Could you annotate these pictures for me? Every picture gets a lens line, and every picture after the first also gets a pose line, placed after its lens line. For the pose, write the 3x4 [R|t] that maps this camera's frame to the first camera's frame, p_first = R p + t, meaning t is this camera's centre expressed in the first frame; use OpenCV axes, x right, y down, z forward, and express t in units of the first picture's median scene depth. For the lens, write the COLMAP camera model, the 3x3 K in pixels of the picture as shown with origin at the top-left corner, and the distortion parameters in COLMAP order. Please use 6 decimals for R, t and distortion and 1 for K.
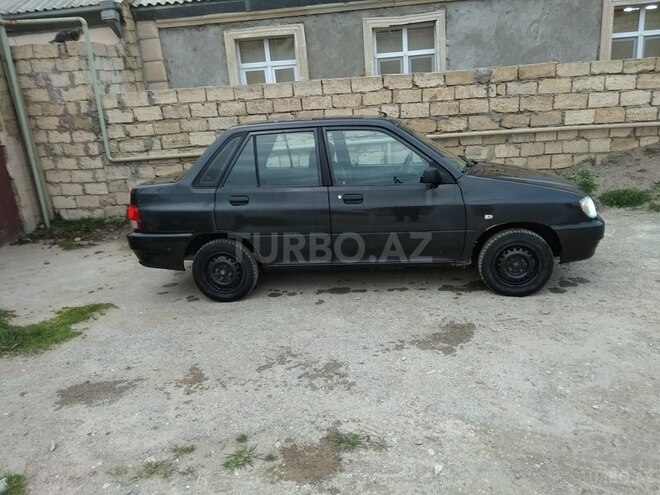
lens RADIAL K [[541.0, 0, 330.0], [0, 541.0, 247.5], [0, 0, 1]] dist [0.102189, -0.161146]
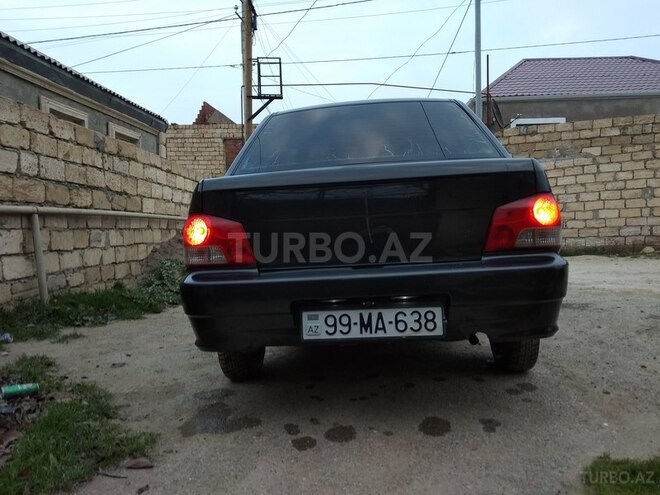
lens RADIAL K [[541.0, 0, 330.0], [0, 541.0, 247.5], [0, 0, 1]] dist [0.102189, -0.161146]
pose [[-0.087755, 0.036820, 0.995461, -0.517941], [0.299341, 0.954105, -0.008902, -0.060720], [-0.950102, 0.297202, -0.094749, 0.787577]]
